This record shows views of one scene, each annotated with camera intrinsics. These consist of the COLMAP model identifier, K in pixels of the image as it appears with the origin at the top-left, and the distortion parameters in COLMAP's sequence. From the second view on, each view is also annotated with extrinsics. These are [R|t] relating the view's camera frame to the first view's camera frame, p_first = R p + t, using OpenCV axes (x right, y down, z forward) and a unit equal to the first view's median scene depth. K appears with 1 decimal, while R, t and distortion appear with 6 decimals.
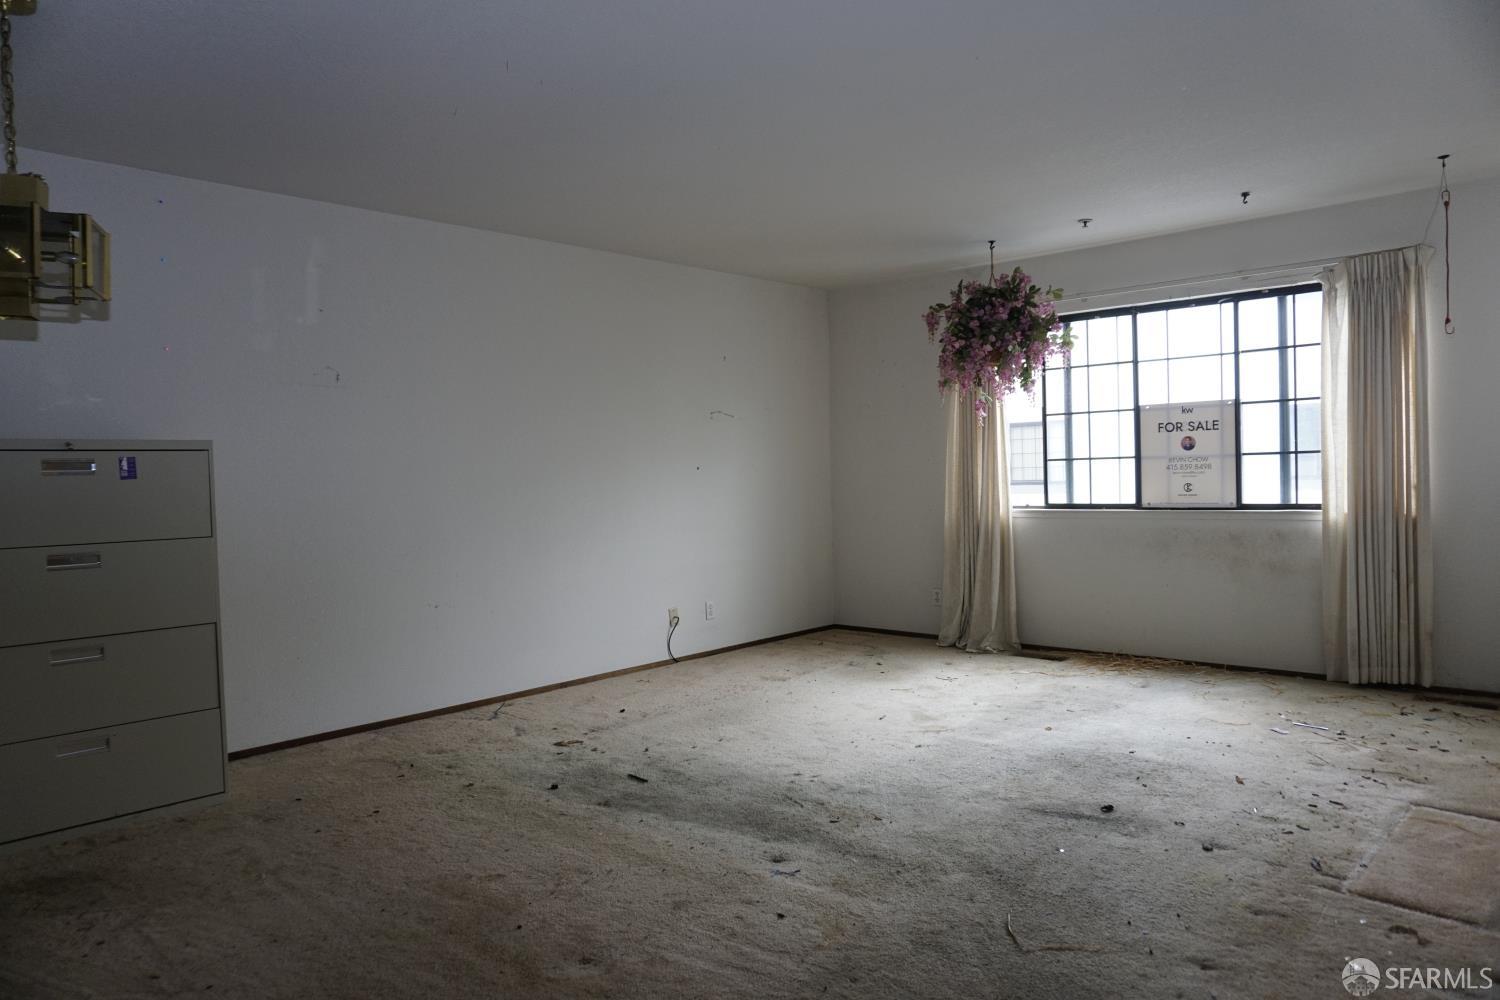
lens RADIAL K [[993.9, 0, 750.0], [0, 993.9, 500.0], [0, 0, 1]] dist [-0.058912, 0.036209]
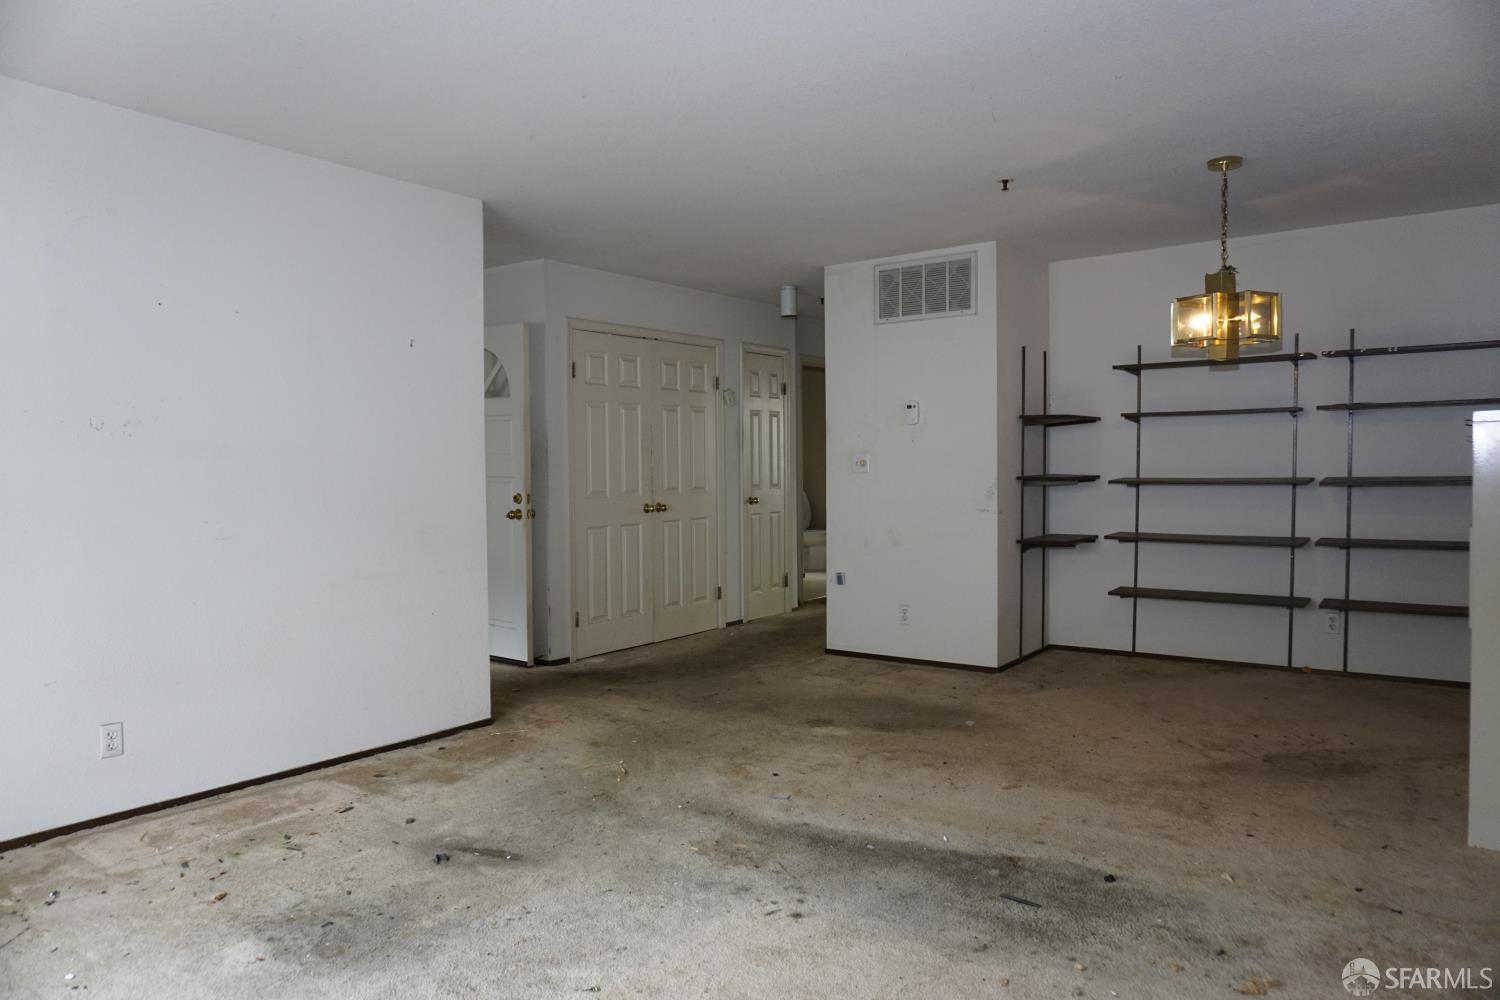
lens RADIAL K [[993.9, 0, 750.0], [0, 993.9, 500.0], [0, 0, 1]] dist [-0.058912, 0.036209]
pose [[-0.993649, 0.040500, -0.104984, 0.150463], [0.033037, 0.996866, 0.071879, -0.066787], [0.107566, 0.067954, -0.991873, 1.766521]]
